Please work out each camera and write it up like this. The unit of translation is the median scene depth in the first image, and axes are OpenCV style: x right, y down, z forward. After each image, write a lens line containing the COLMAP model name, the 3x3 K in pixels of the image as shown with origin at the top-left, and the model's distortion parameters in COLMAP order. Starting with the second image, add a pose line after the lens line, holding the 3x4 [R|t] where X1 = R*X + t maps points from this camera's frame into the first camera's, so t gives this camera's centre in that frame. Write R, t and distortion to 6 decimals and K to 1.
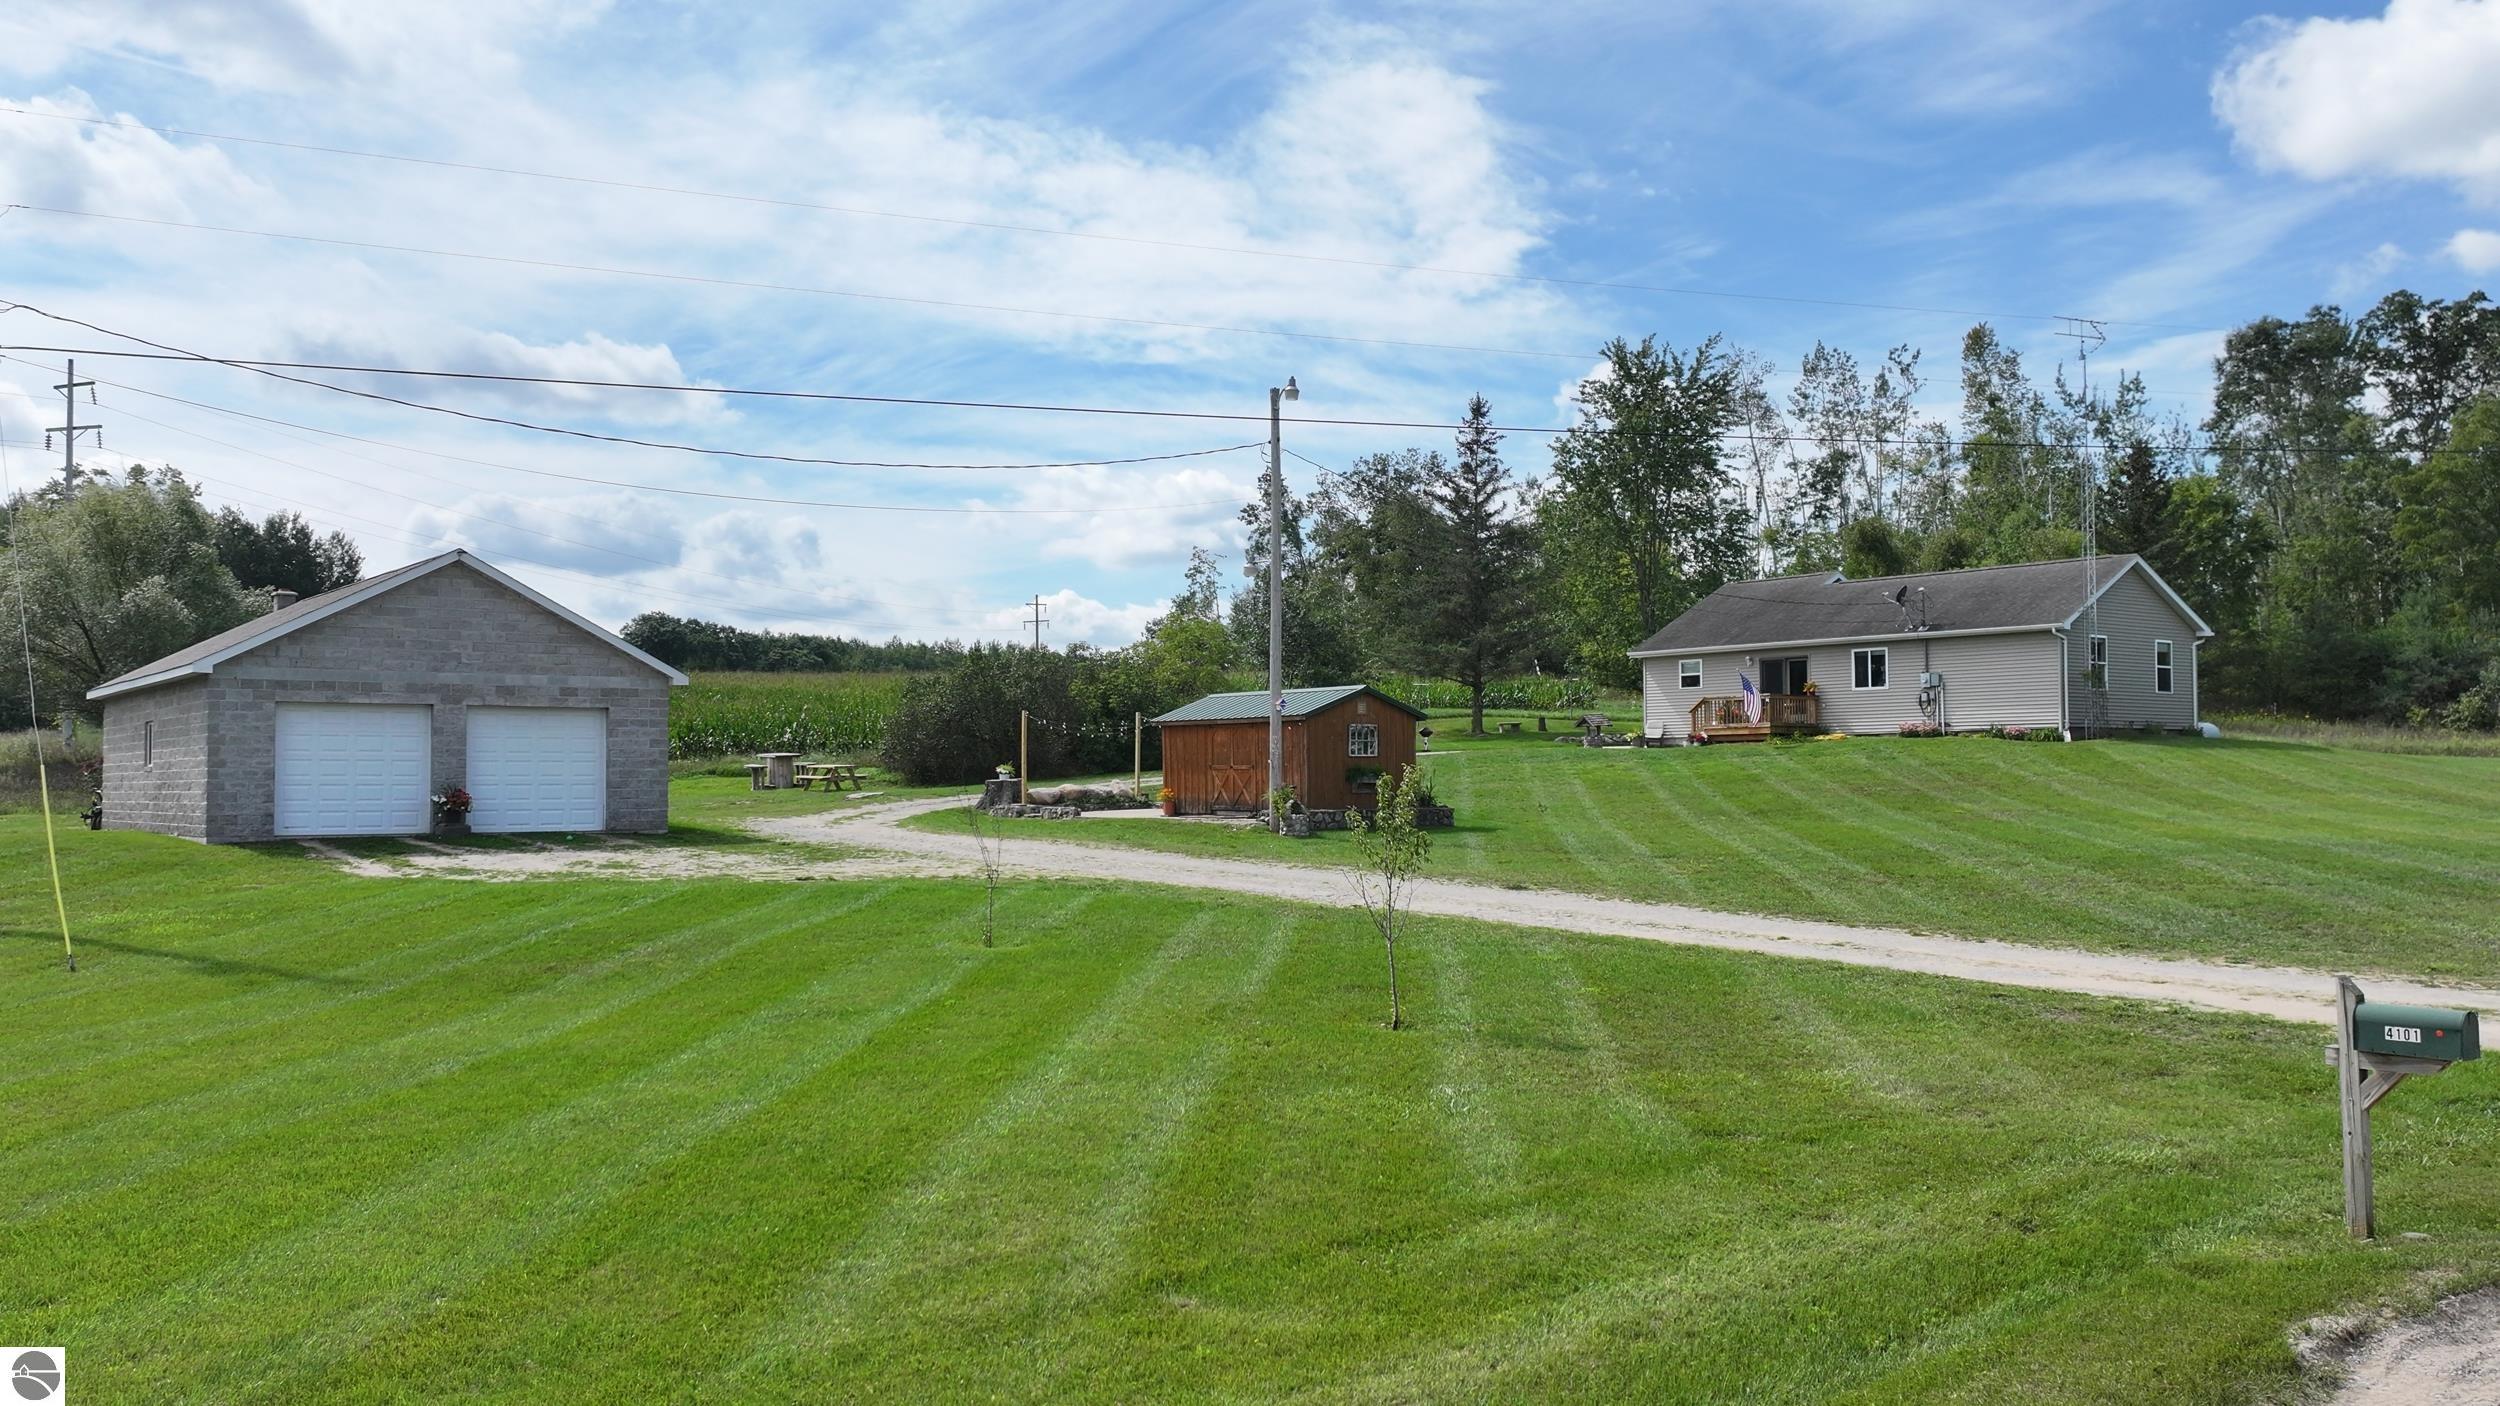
lens RADIAL K [[2024.6, 0, 1239.5], [0, 2024.6, 740.1], [0, 0, 1]] dist [-0.003494, -0.000955]
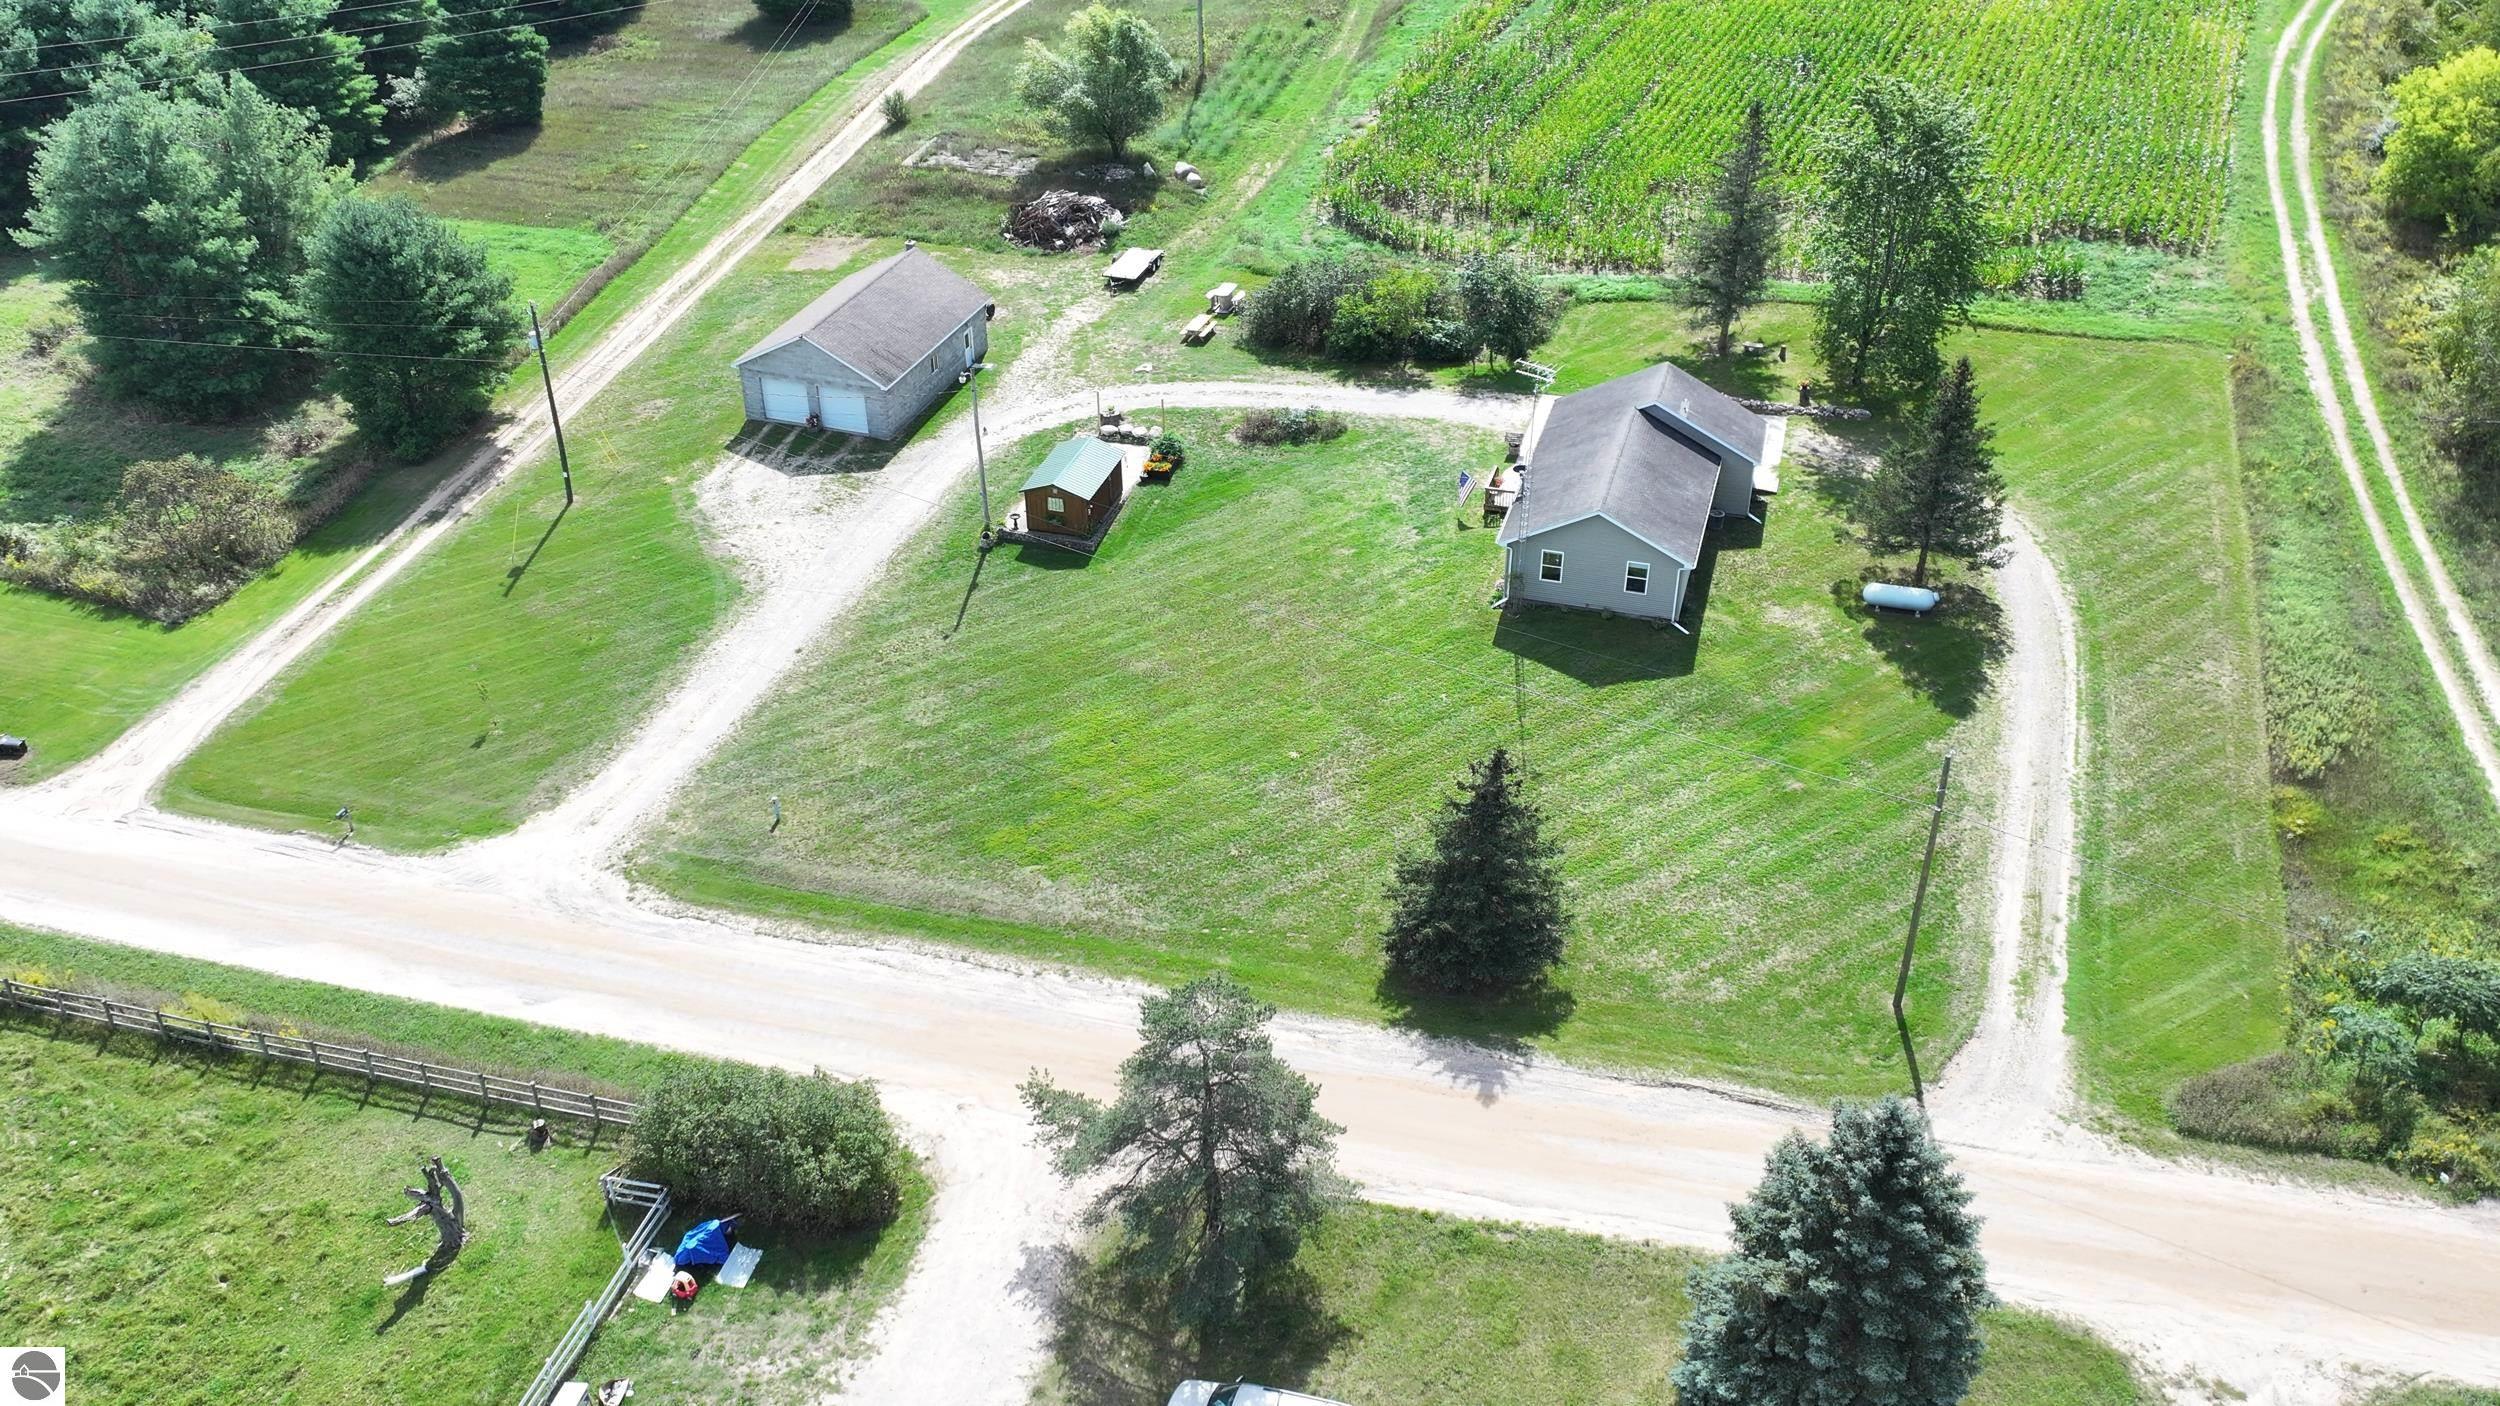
lens RADIAL K [[2053.6, 0, 1248.5], [0, 2053.6, 716.2], [0, 0, 1]] dist [0.008469, -0.010091]
pose [[0.566918, 0.453793, -0.687514, 0.996985], [0.026979, 0.823915, 0.566071, -0.588803], [0.823332, -0.339465, 0.454849, 0.031519]]
